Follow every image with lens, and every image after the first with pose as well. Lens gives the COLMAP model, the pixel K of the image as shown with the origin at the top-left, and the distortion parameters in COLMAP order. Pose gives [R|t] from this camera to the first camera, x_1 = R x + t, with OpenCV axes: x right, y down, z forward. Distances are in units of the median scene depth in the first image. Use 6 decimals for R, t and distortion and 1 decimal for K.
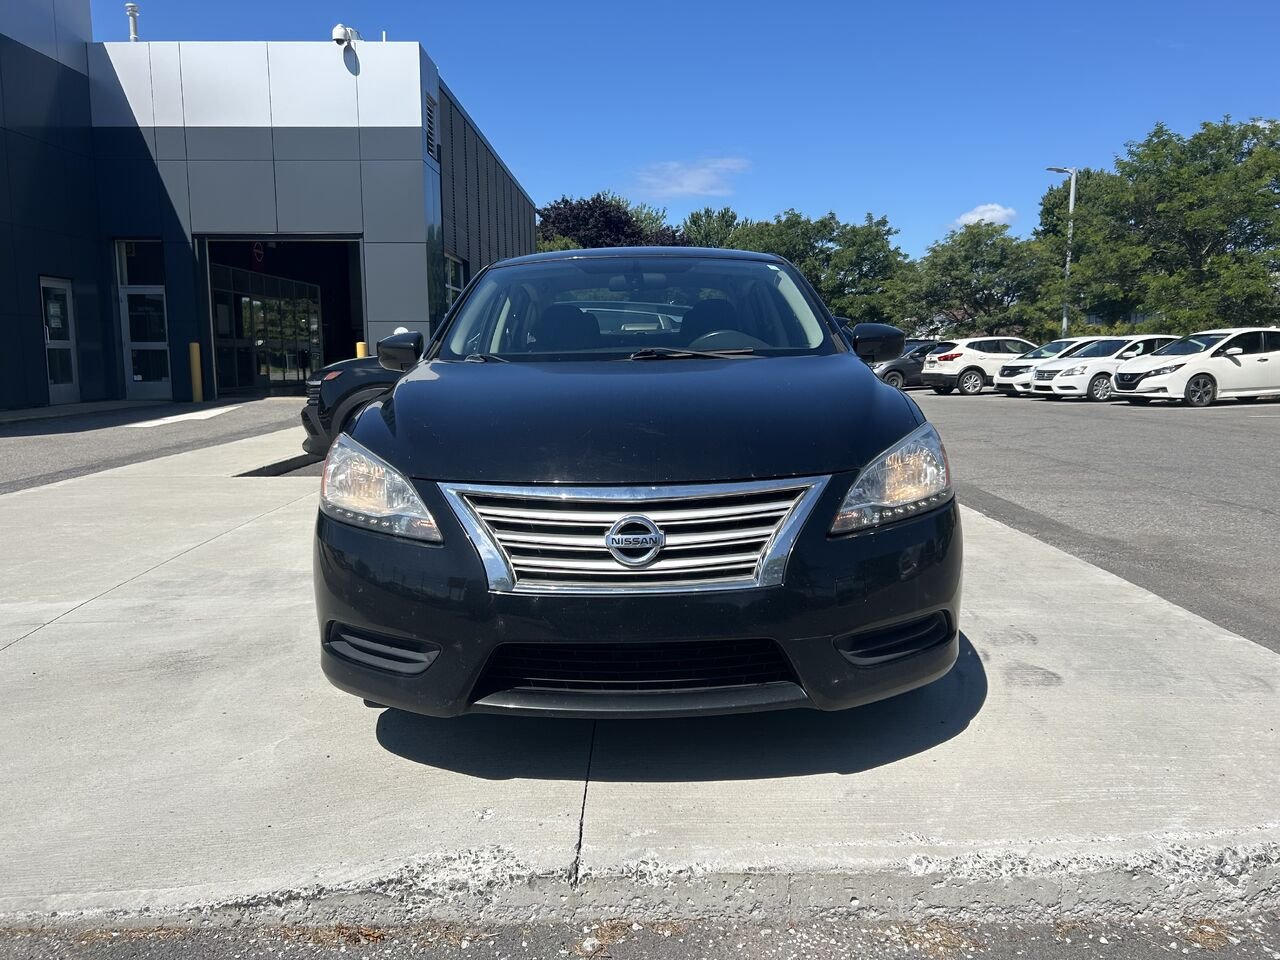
lens RADIAL K [[966.7, 0, 649.1], [0, 966.7, 475.9], [0, 0, 1]] dist [0.026695, -0.021244]
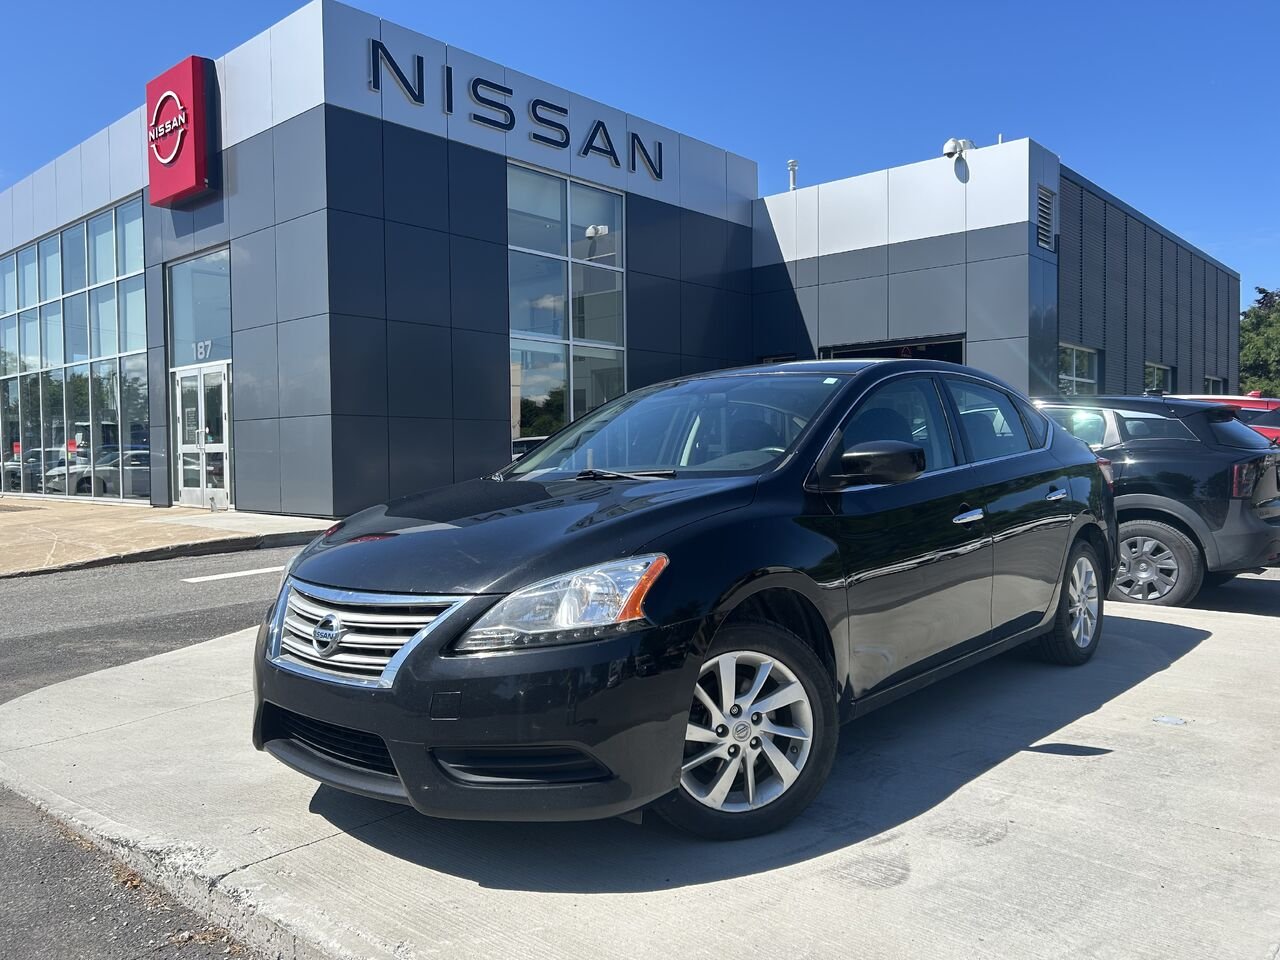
lens RADIAL K [[966.7, 0, 646.3], [0, 966.7, 483.8], [0, 0, 1]] dist [0.026695, -0.021244]
pose [[0.747604, 0.014754, -0.663981, 0.535772], [-0.072072, 0.995651, -0.059025, -0.039314], [0.660223, 0.091982, 0.745416, 0.157778]]
